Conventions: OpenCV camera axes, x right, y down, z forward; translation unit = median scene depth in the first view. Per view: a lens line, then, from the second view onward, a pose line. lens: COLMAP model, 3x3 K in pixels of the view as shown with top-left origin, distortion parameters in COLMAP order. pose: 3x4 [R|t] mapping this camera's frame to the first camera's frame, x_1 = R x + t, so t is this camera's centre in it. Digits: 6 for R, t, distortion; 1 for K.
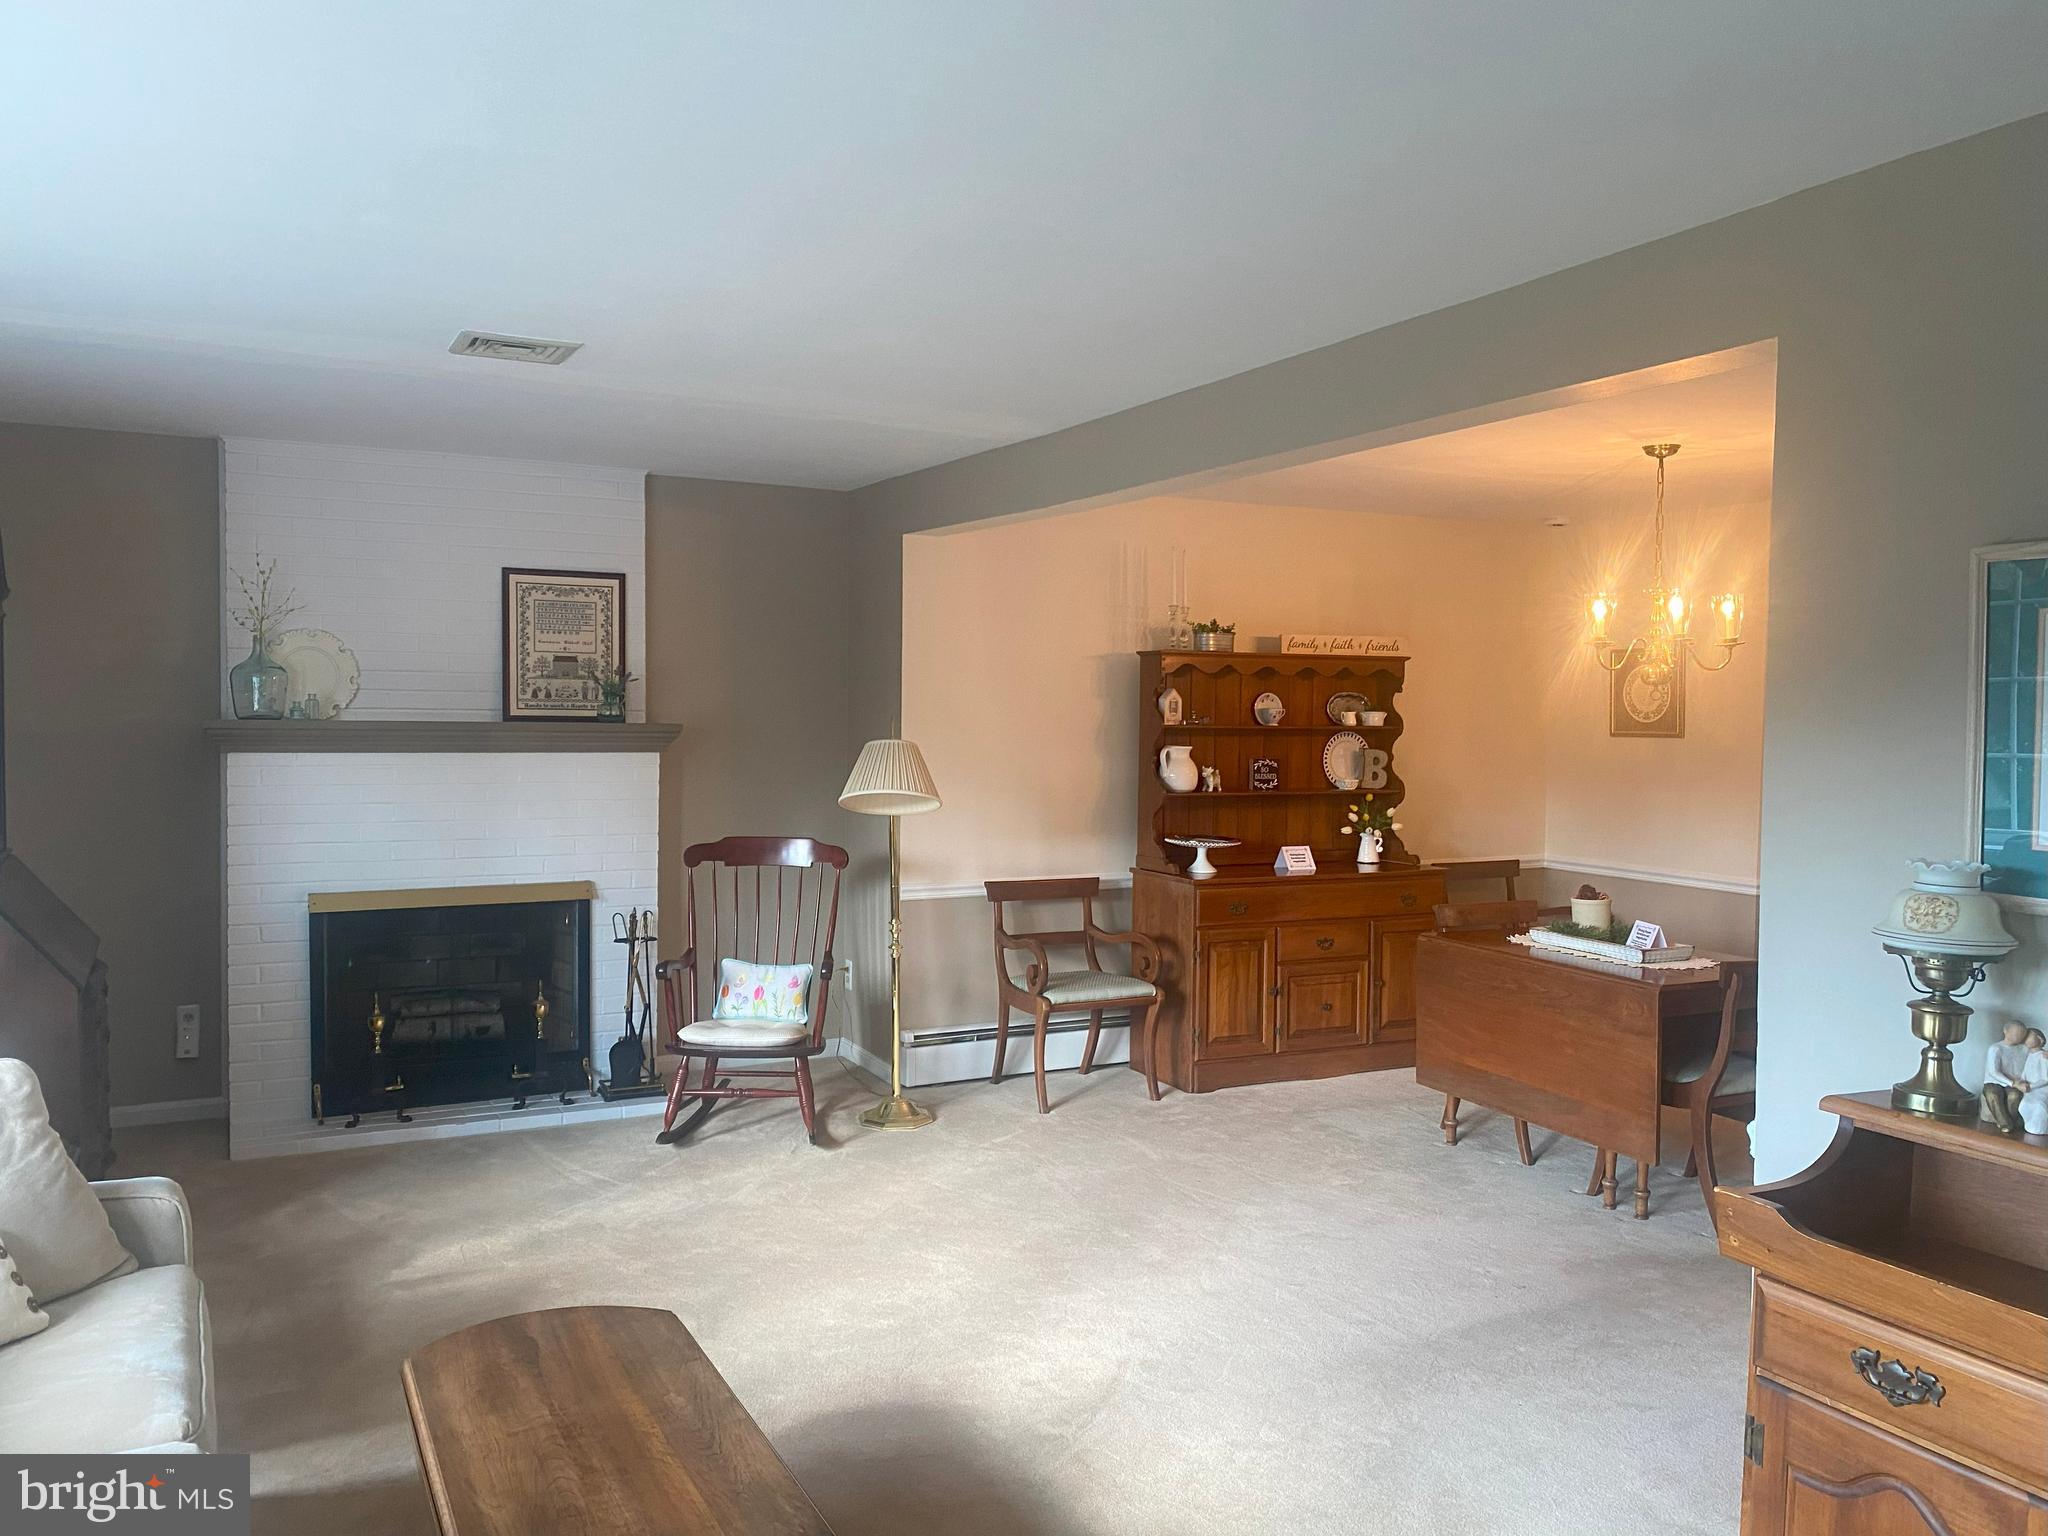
lens RADIAL K [[1541.1, 0, 1014.4], [0, 1541.1, 776.1], [0, 0, 1]] dist [0.034755, -0.042055]
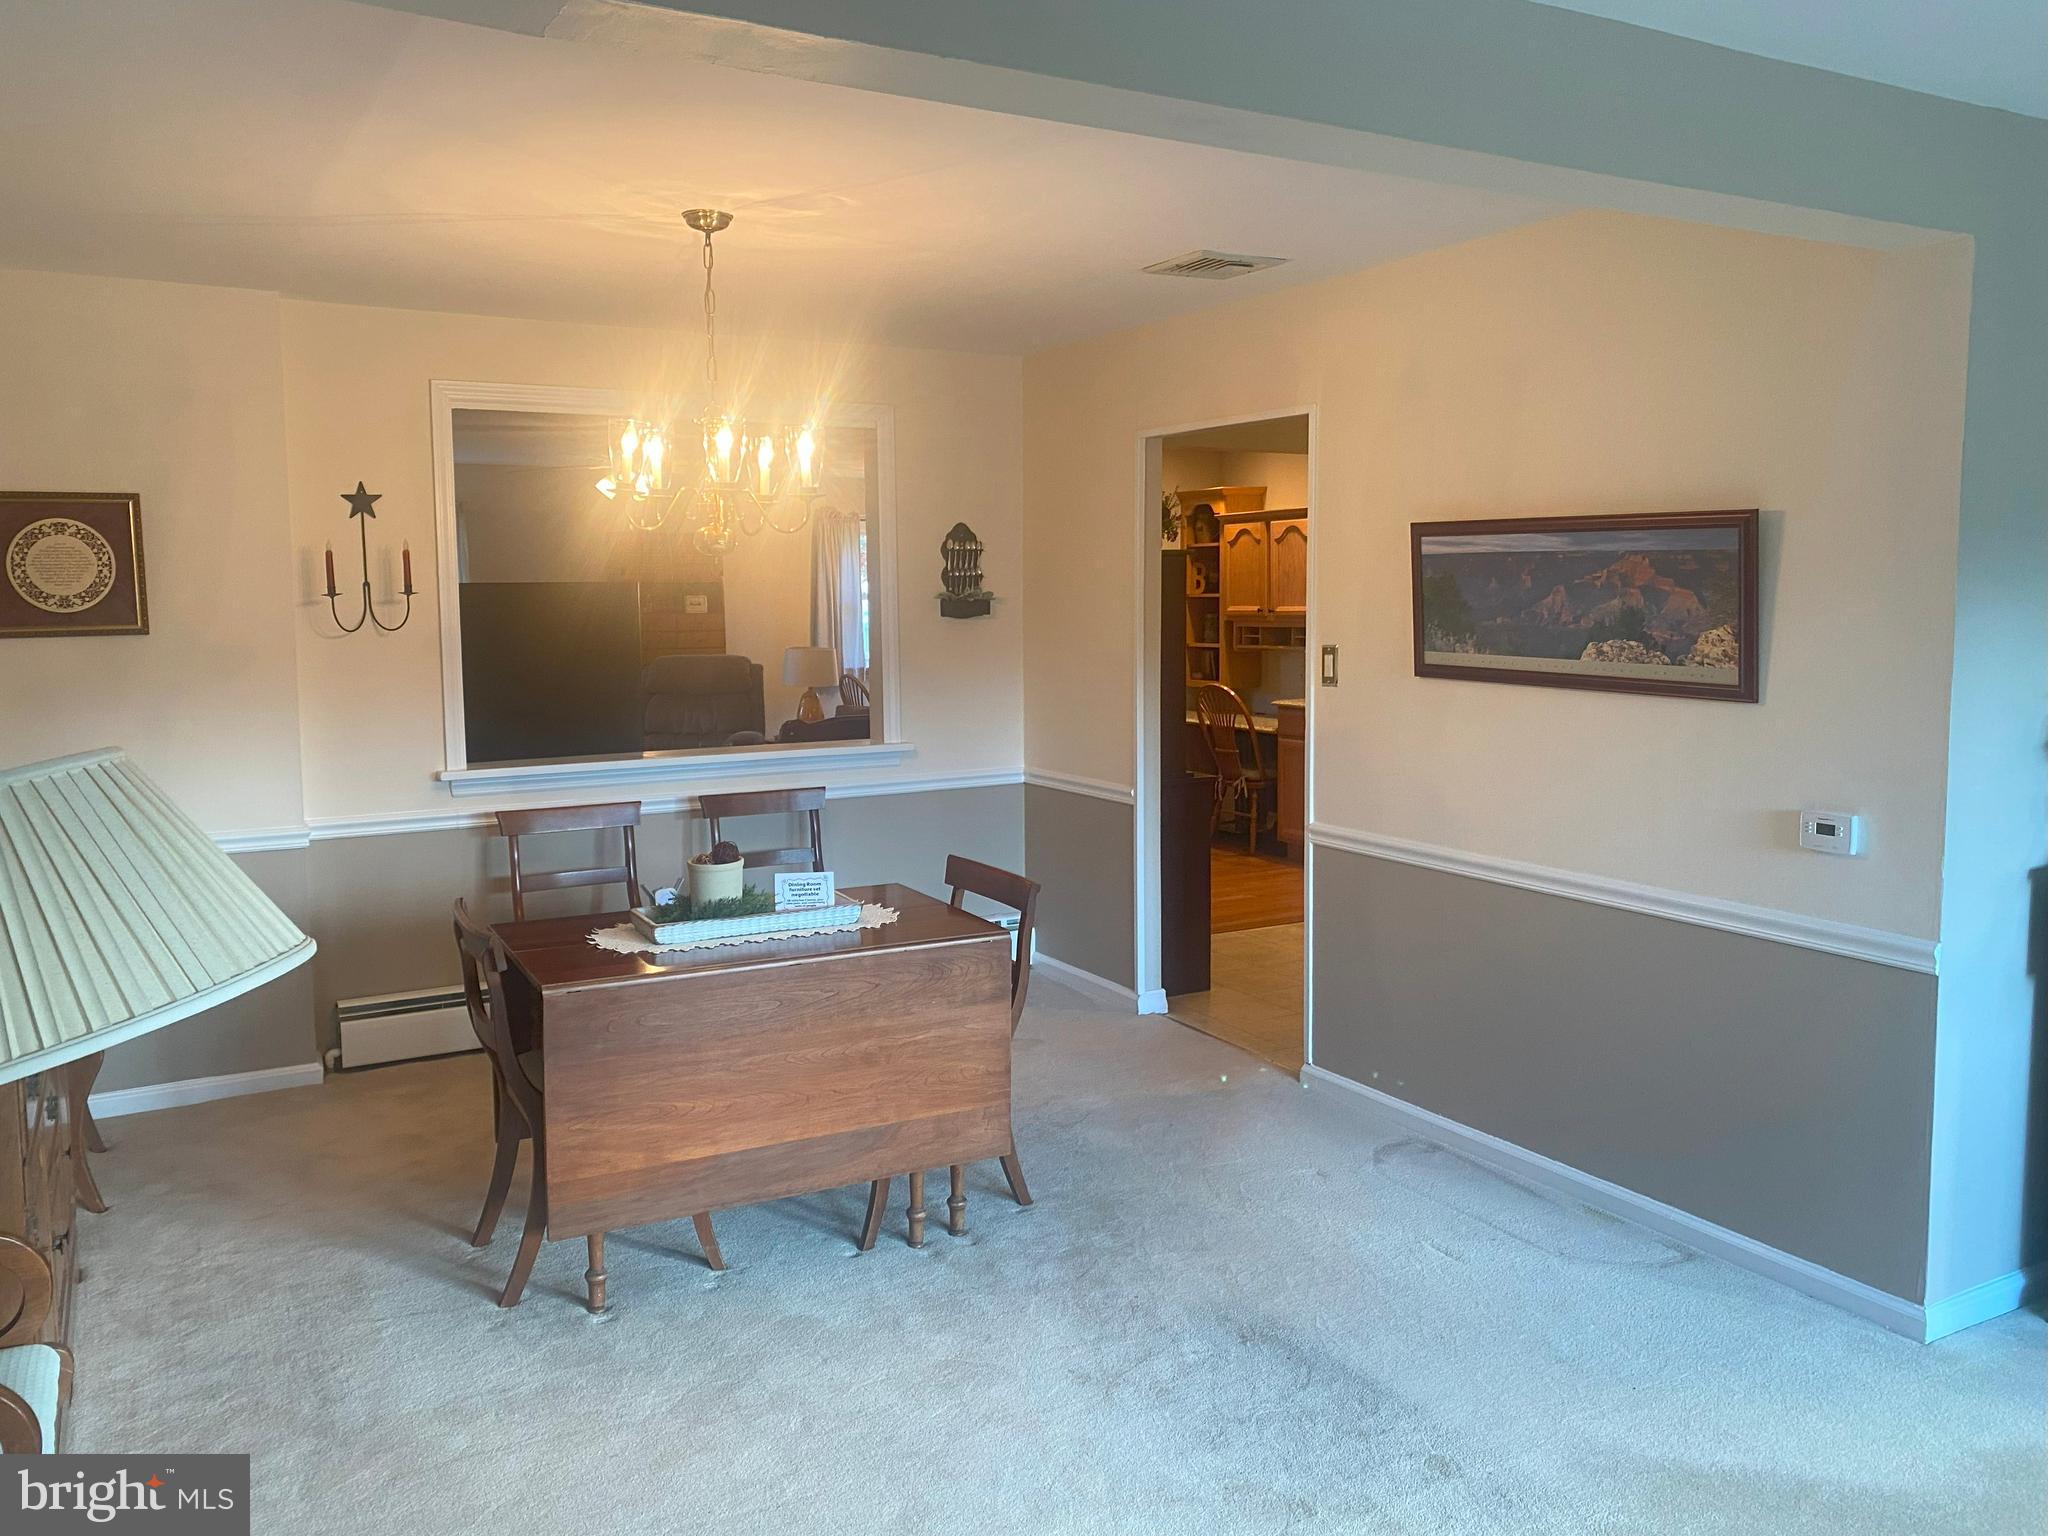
lens RADIAL K [[1541.1, 0, 1015.1], [0, 1541.1, 757.6], [0, 0, 1]] dist [0.034755, -0.042055]
pose [[-0.036451, -0.117843, 0.992363, -0.278917], [0.052256, 0.991440, 0.119653, -0.038132], [-0.997968, 0.056218, -0.029981, 0.783392]]
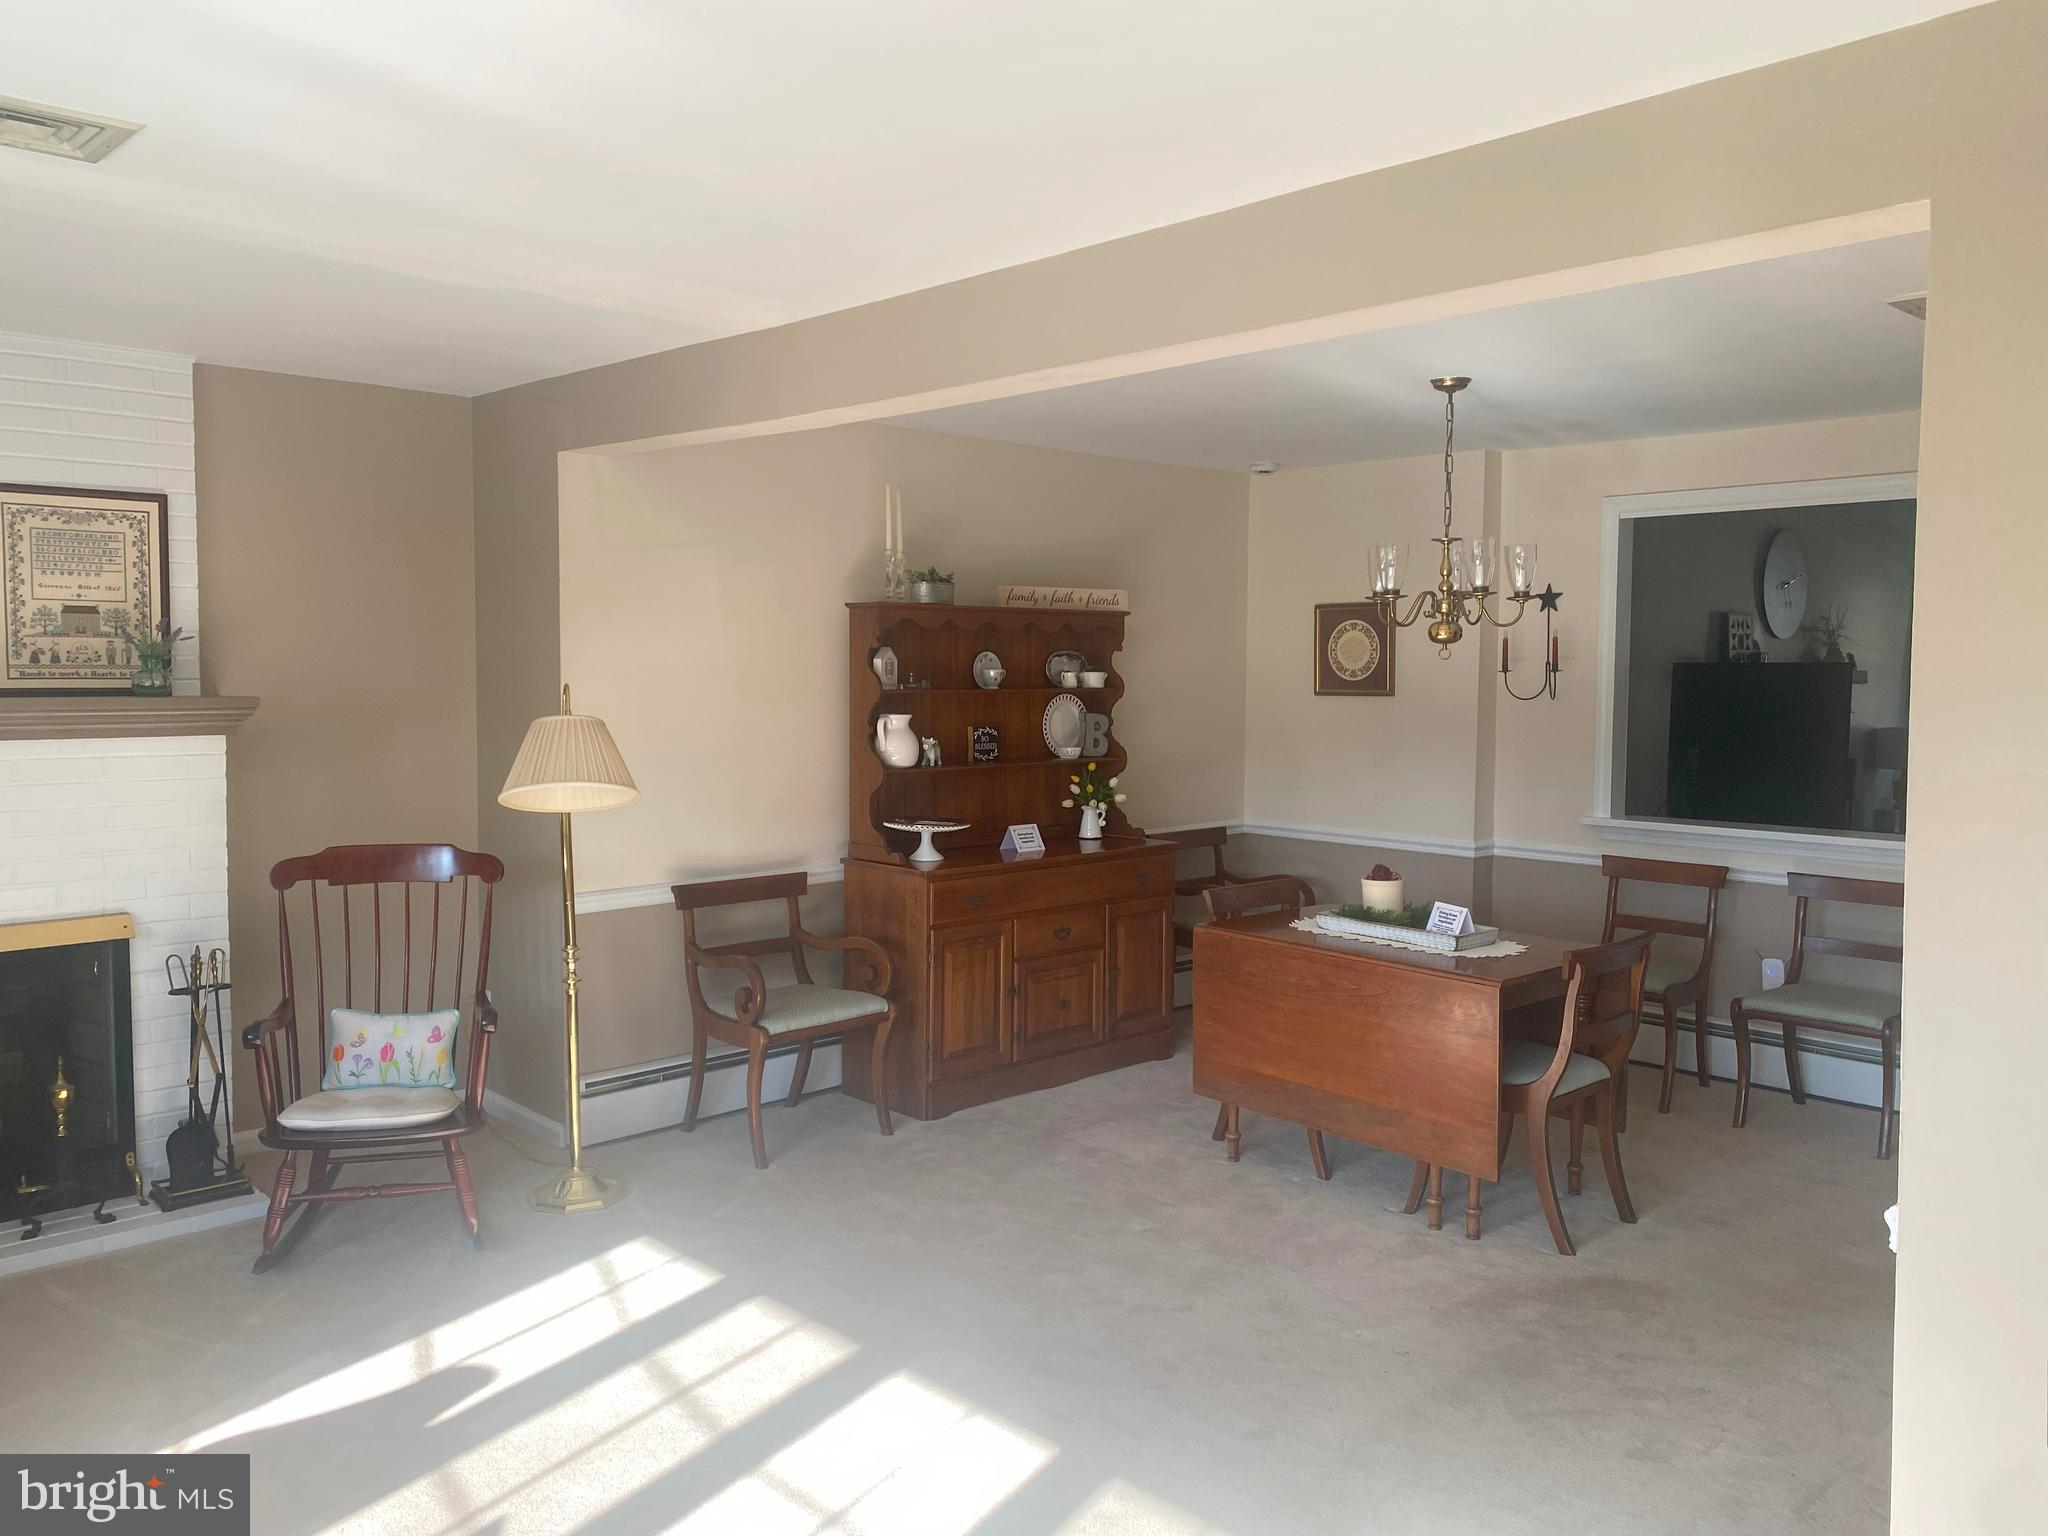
lens RADIAL K [[1541.1, 0, 1020.4], [0, 1541.1, 748.6], [0, 0, 1]] dist [0.034755, -0.042055]
pose [[0.958505, -0.022658, 0.284175, -0.075927], [0.018897, 0.999694, 0.015969, -0.013784], [-0.284449, -0.009936, 0.958640, 0.173410]]
